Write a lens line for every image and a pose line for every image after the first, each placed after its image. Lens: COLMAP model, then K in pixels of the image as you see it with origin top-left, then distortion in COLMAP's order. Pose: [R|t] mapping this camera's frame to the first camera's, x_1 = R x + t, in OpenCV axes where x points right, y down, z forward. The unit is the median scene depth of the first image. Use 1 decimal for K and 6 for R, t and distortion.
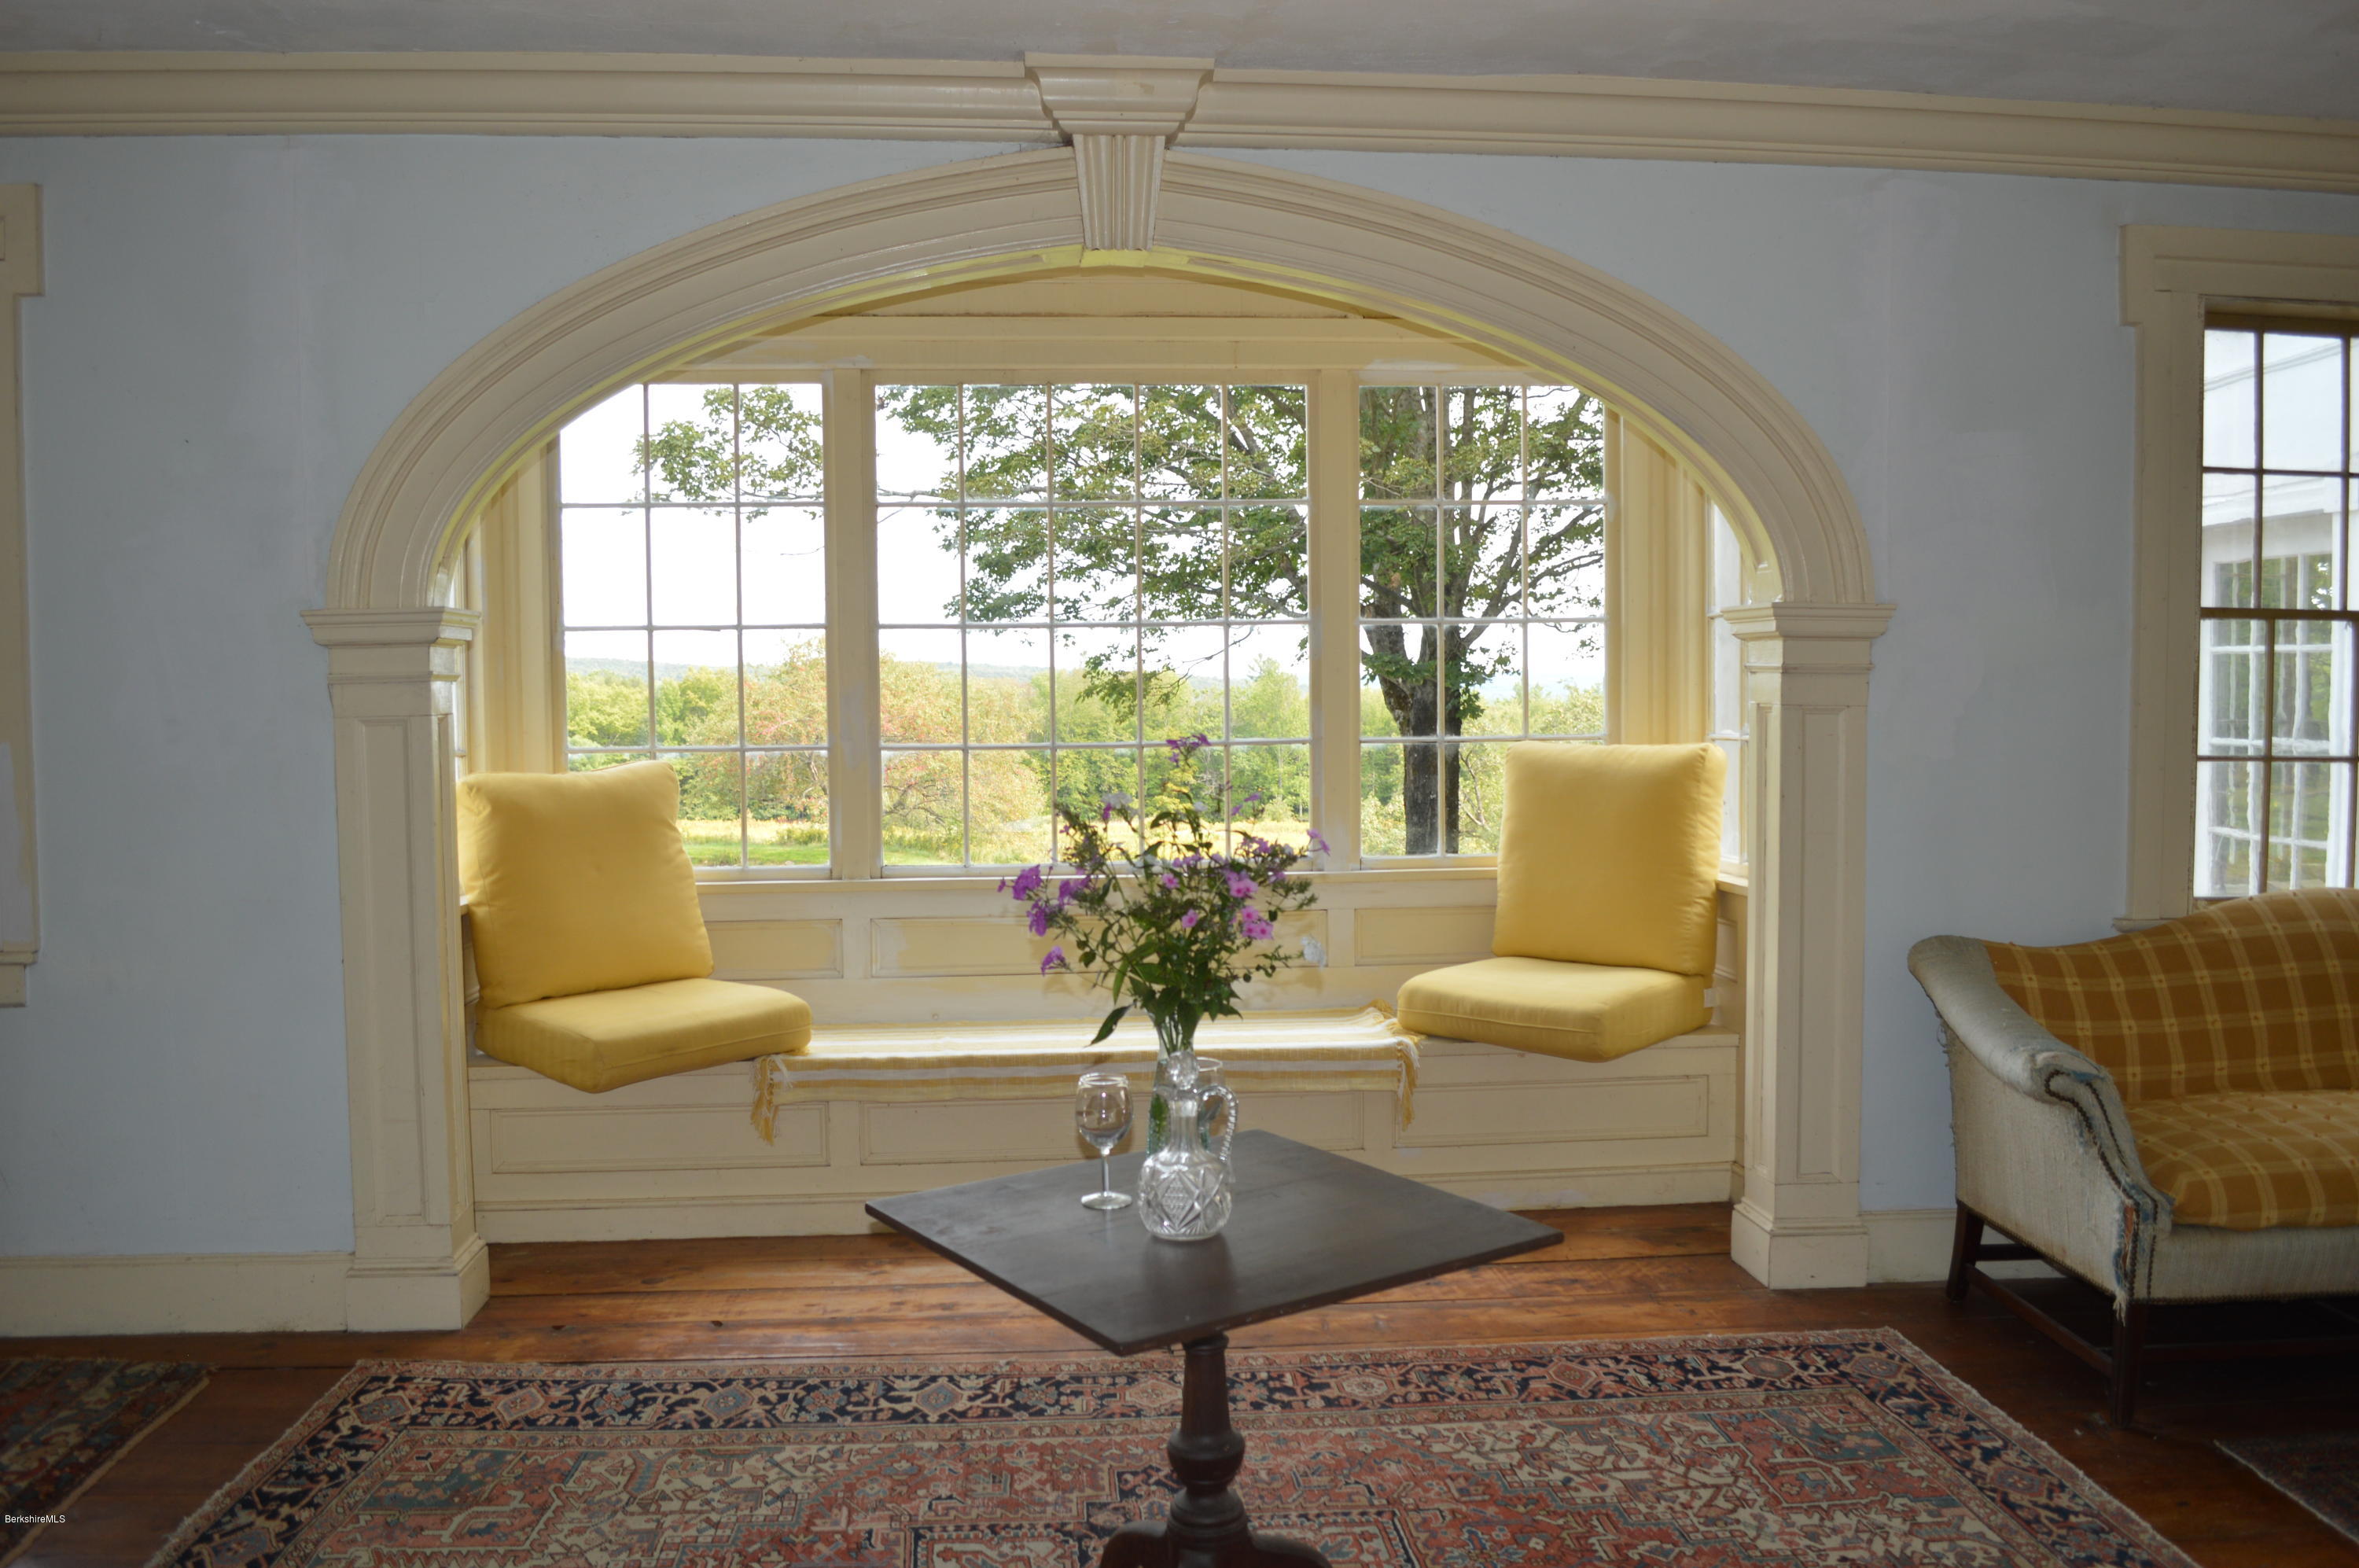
lens RADIAL K [[1950.5, 0, 1183.4], [0, 1950.5, 783.4], [0, 0, 1]] dist [-0.090743, 0.001691]
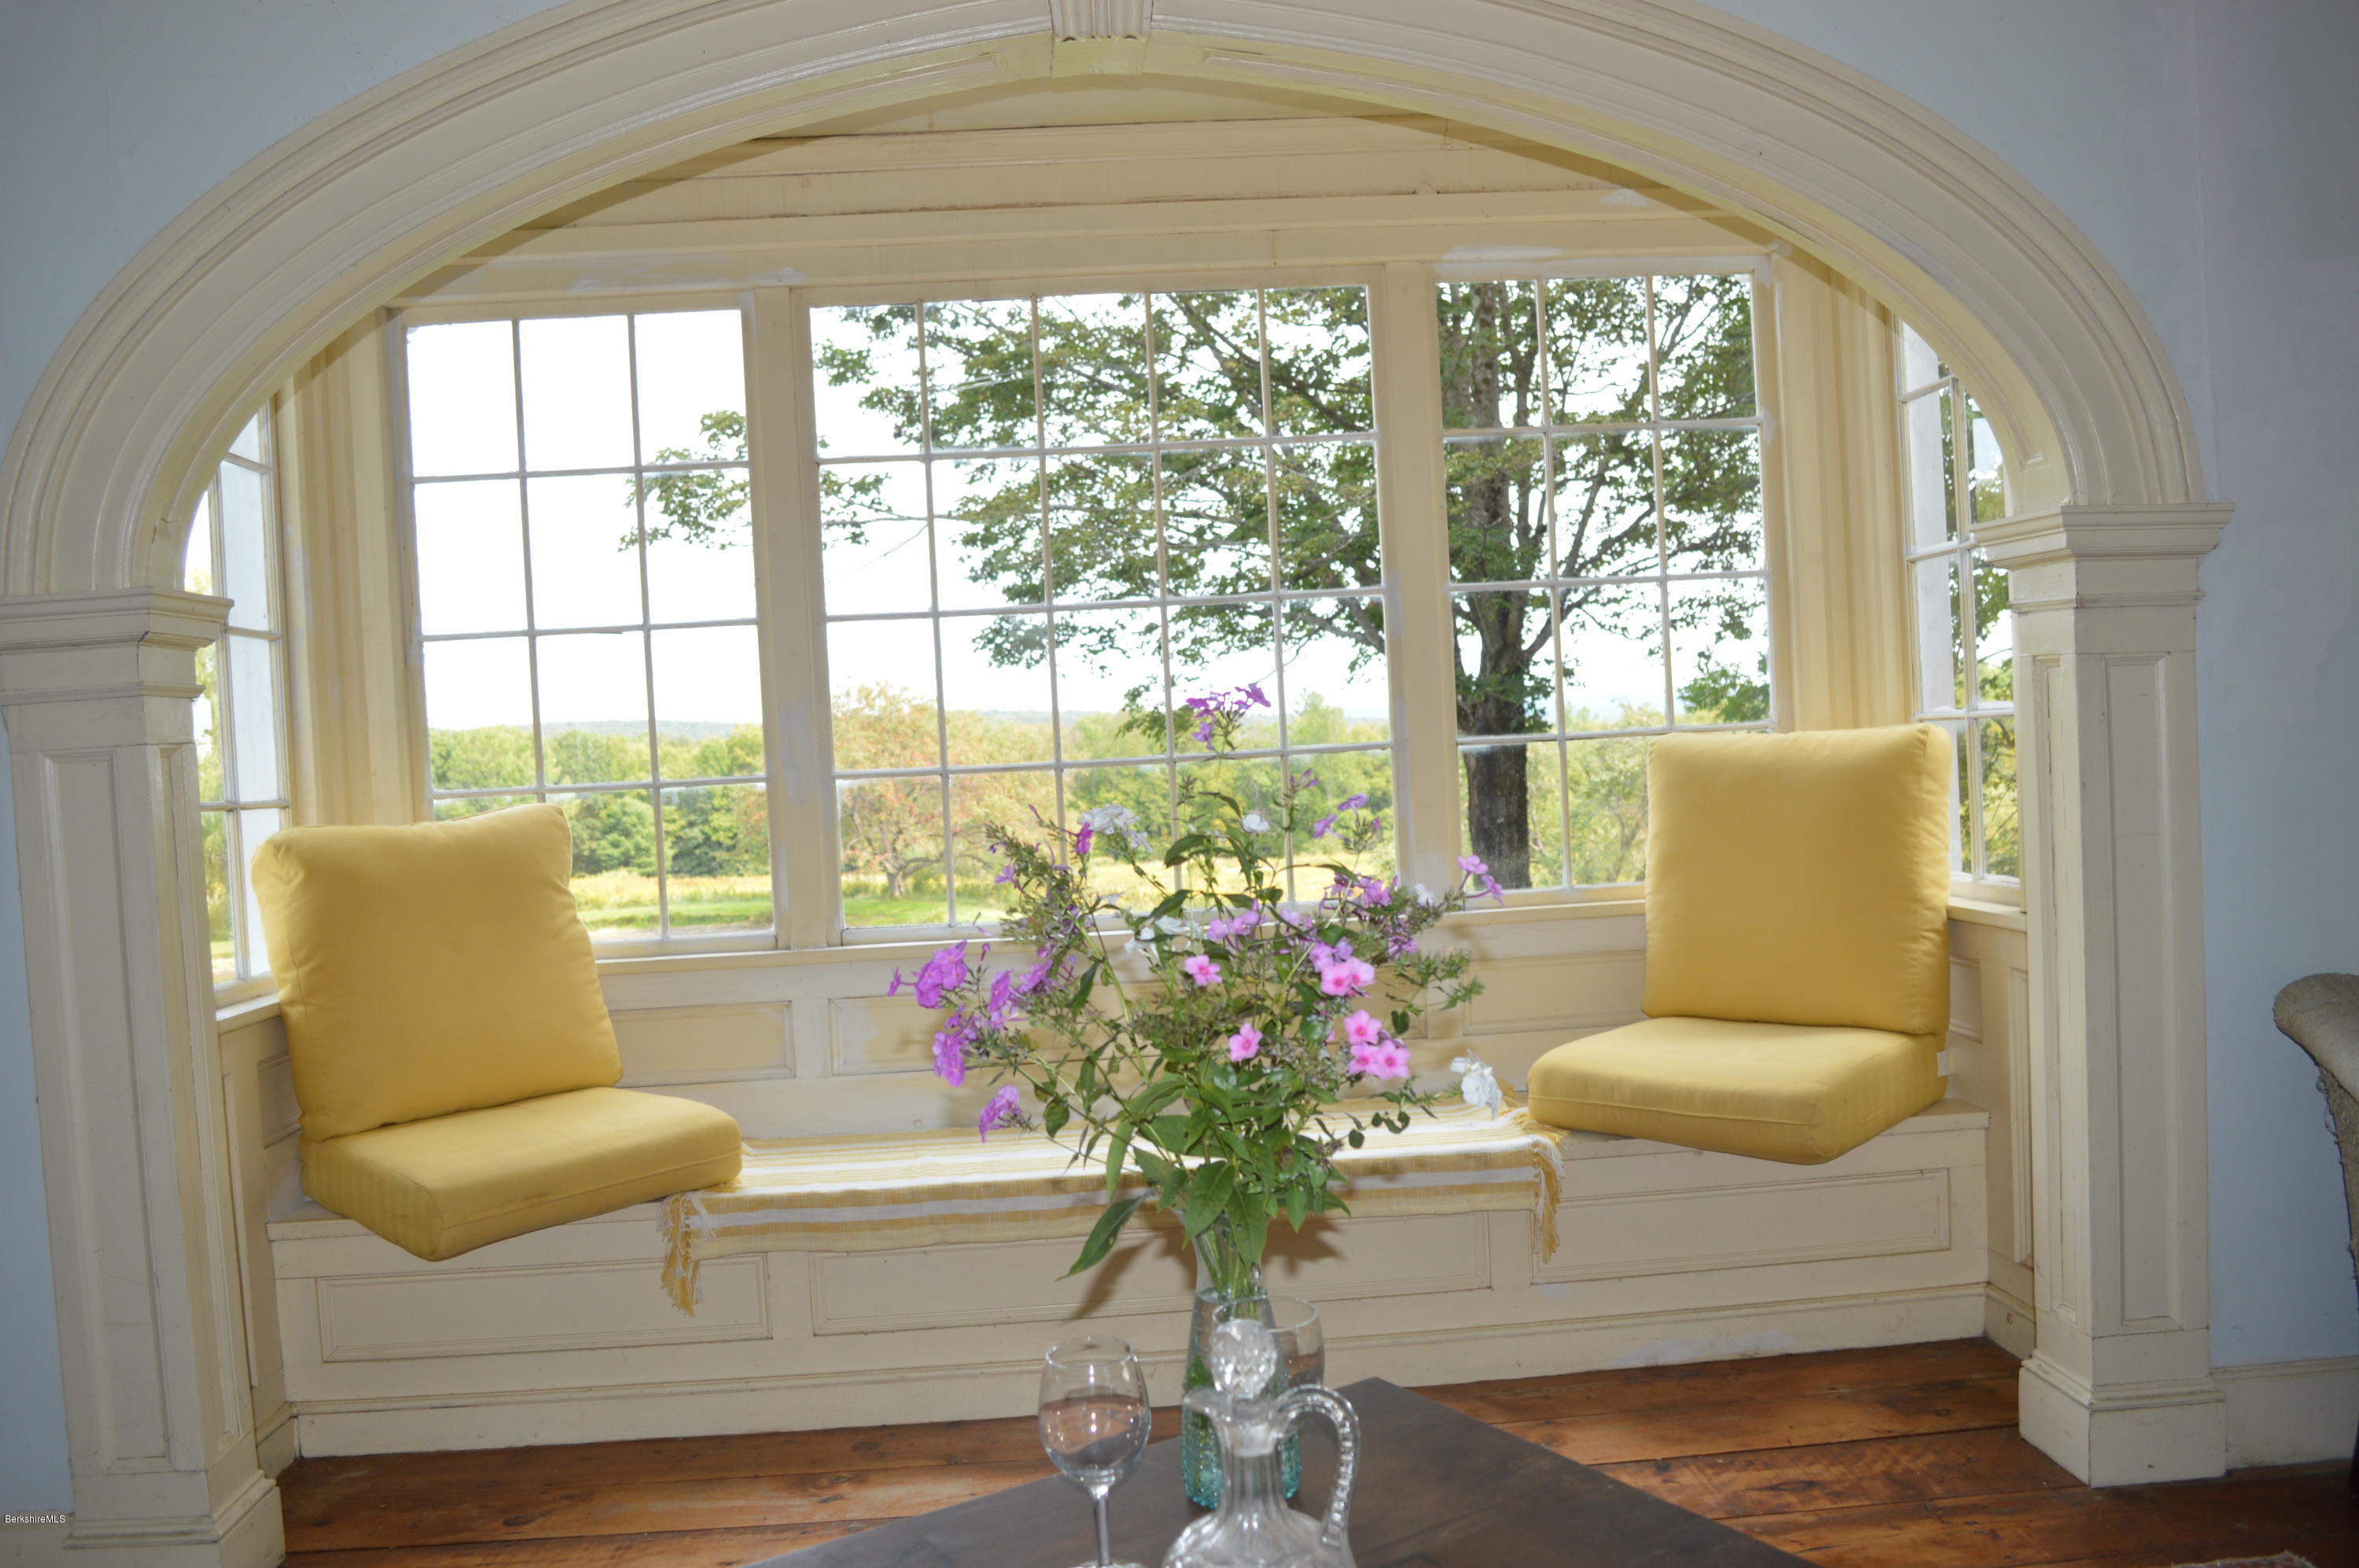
lens RADIAL K [[1950.5, 0, 1177.8], [0, 1950.5, 784.8], [0, 0, 1]] dist [-0.090743, 0.001691]
pose [[0.998797, -0.040492, -0.027663, 0.001371], [0.039966, 0.999015, -0.019292, 0.006137], [0.028417, 0.018163, 0.999431, 0.260104]]
